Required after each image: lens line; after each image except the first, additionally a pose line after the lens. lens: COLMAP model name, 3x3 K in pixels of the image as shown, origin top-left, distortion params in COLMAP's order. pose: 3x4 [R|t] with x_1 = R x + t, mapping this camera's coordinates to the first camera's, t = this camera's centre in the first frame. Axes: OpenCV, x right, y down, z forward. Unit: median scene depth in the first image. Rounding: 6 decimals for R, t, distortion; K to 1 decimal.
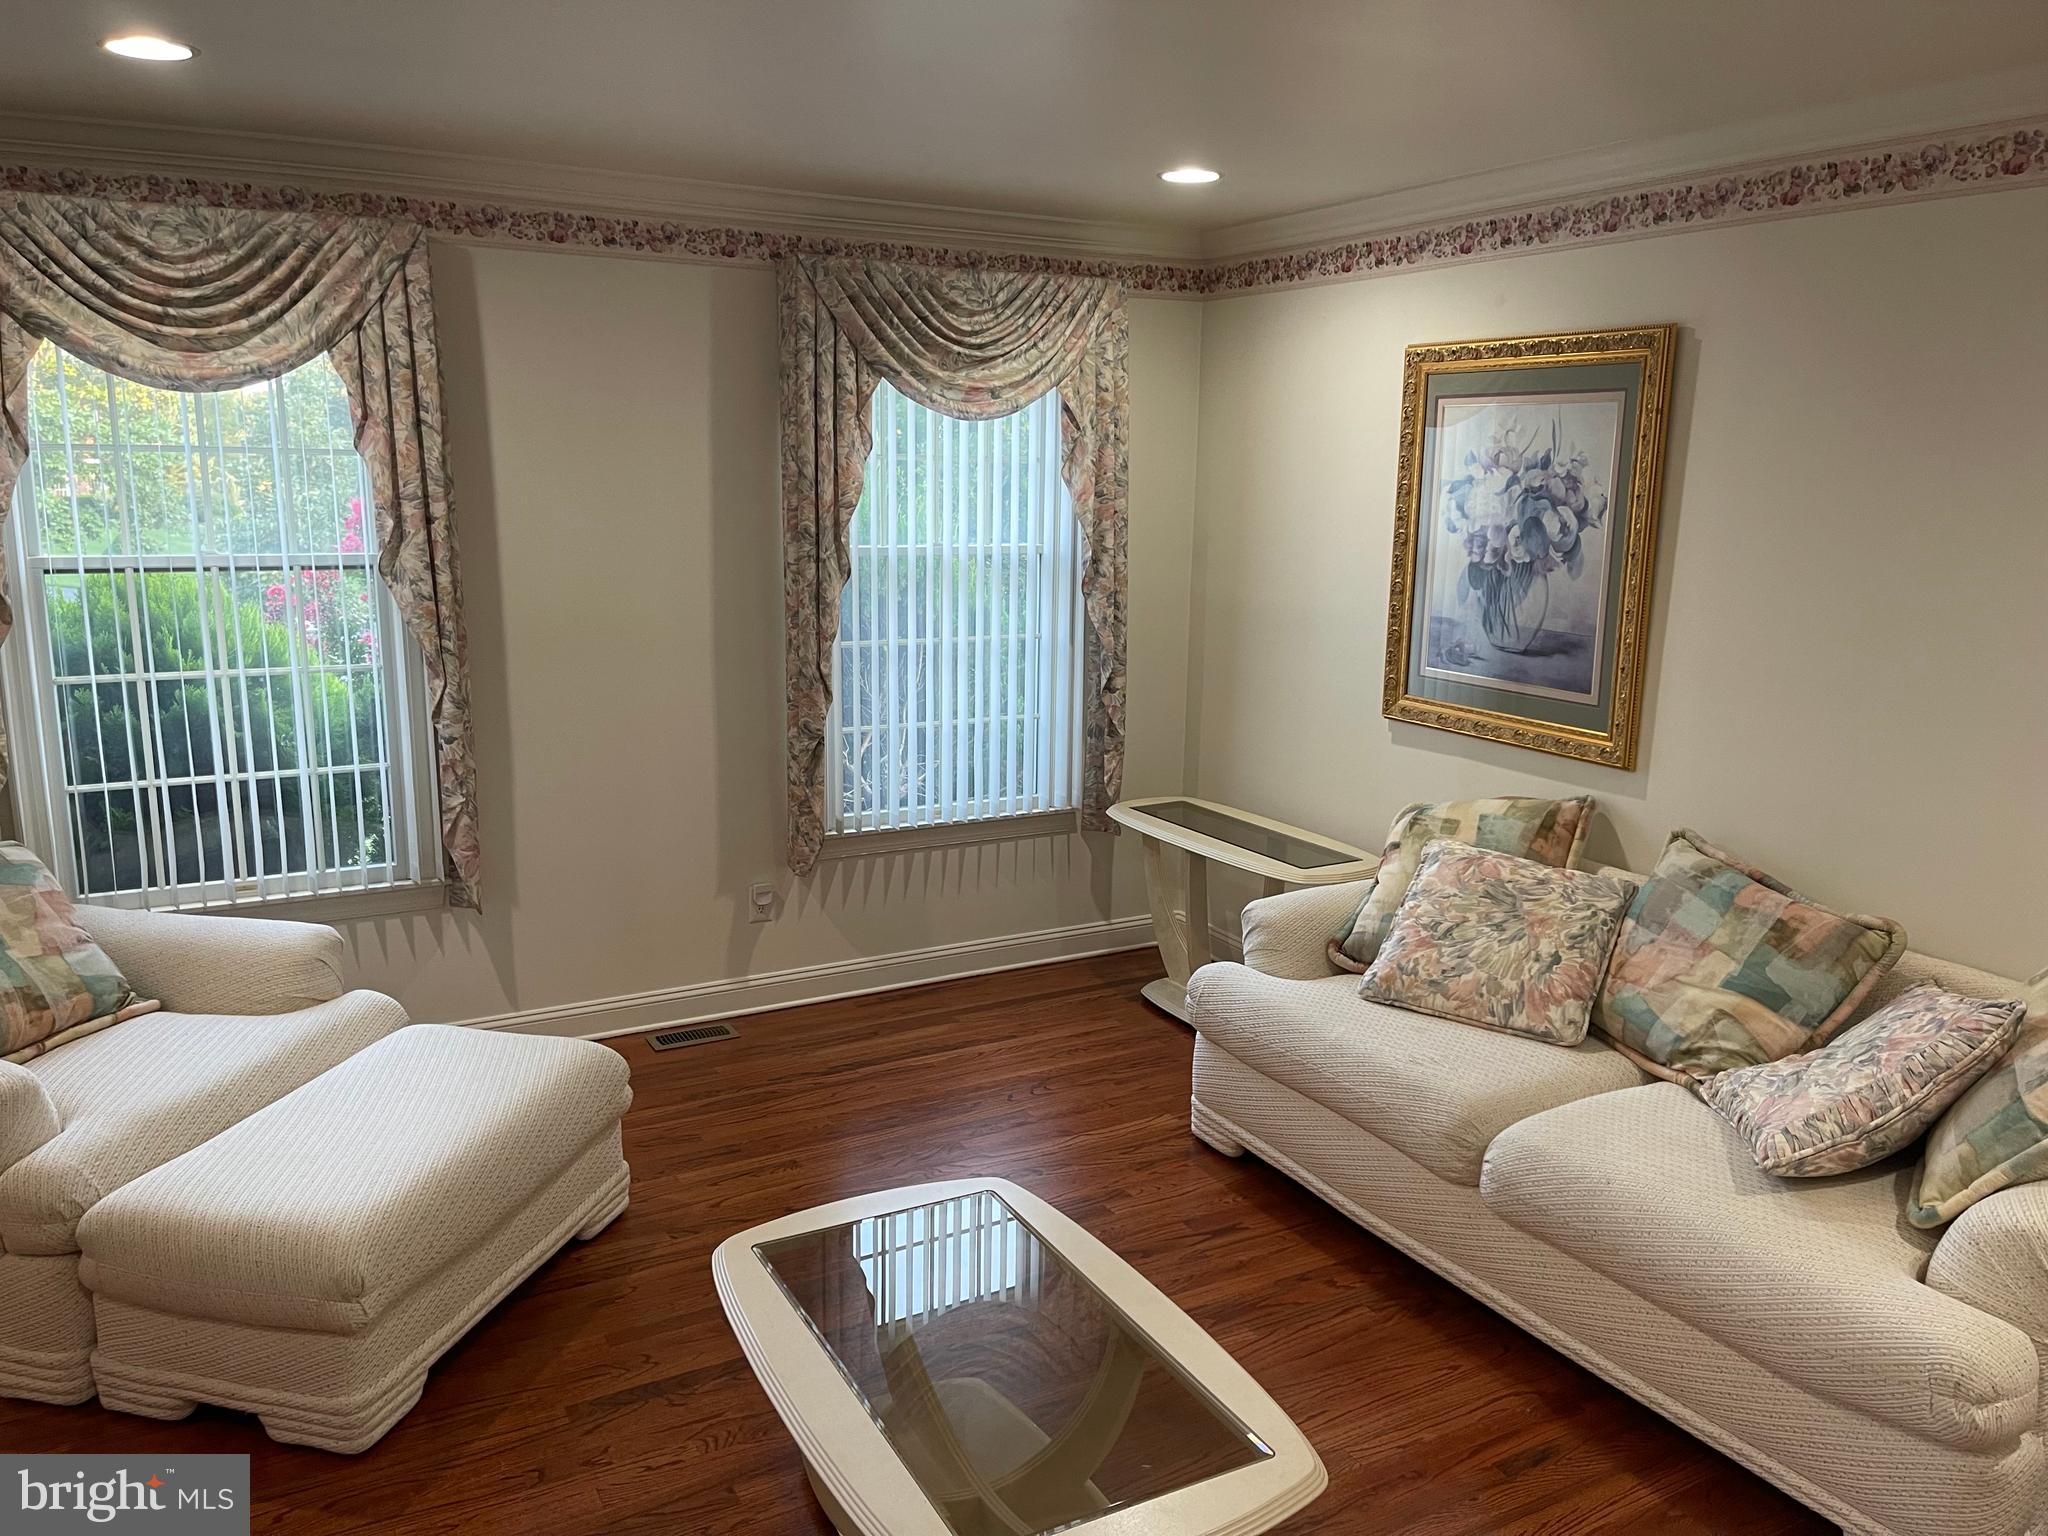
lens RADIAL K [[1553.7, 0, 1036.6], [0, 1553.7, 776.0], [0, 0, 1]] dist [0.084563, -0.108826]
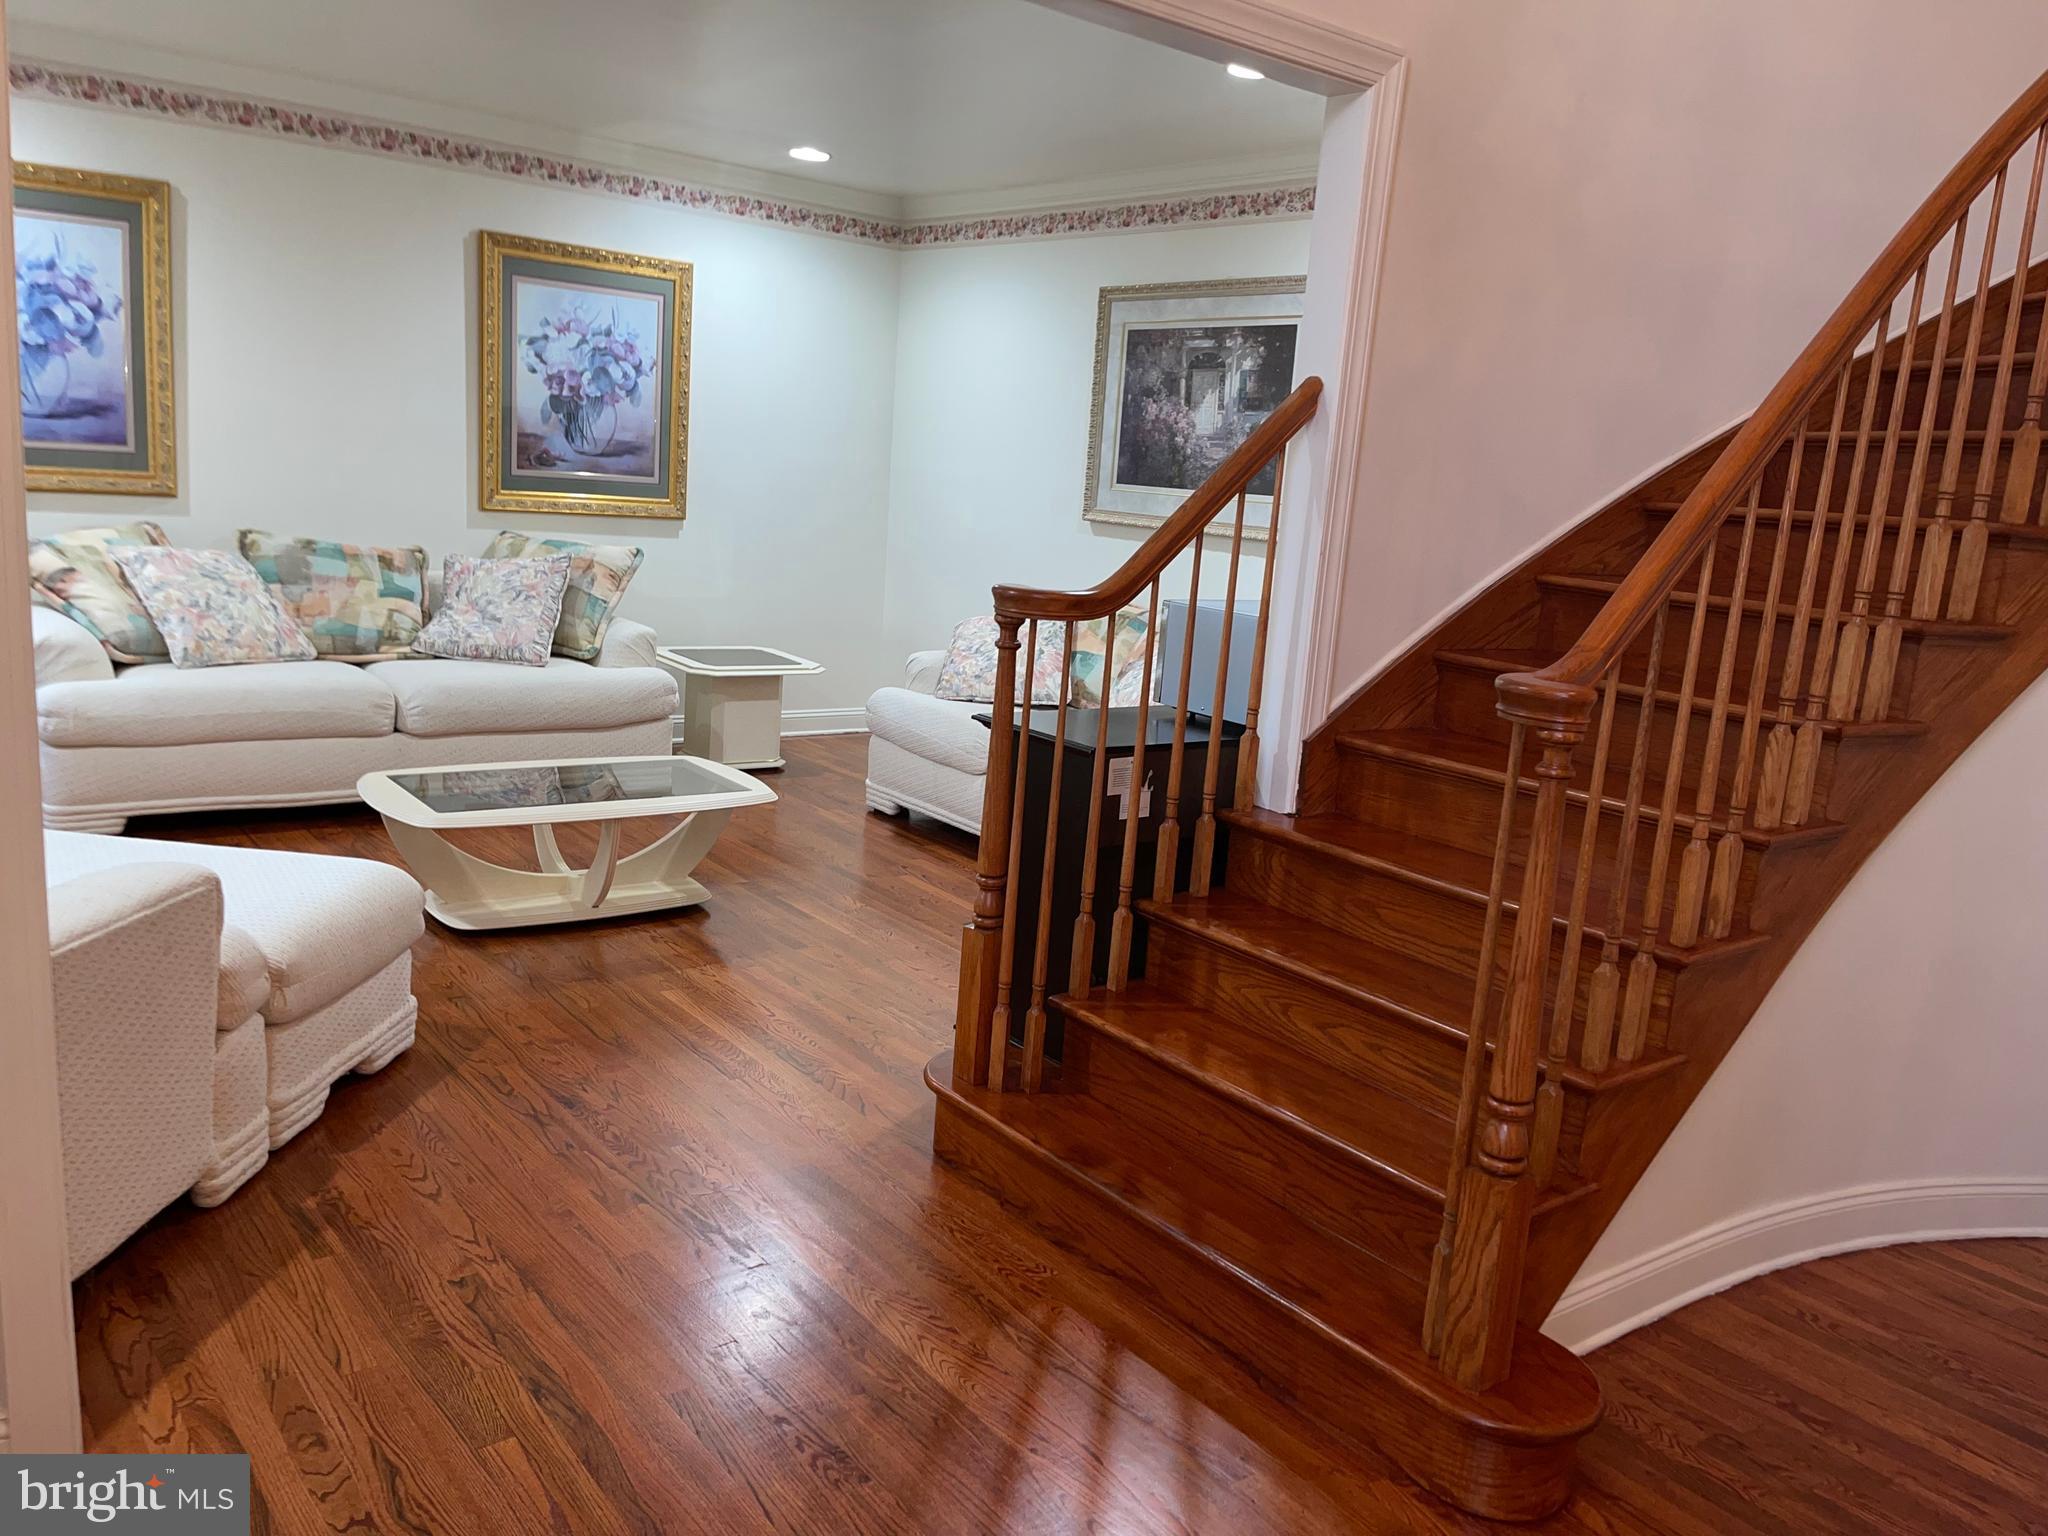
lens RADIAL K [[1563.8, 0, 1025.2], [0, 1563.8, 737.7], [0, 0, 1]] dist [0.167306, -0.202447]
pose [[-0.146274, -0.202385, 0.968320, -1.149947], [0.120011, 0.967989, 0.220444, -0.020705], [-0.981938, 0.148454, -0.117304, 0.424392]]
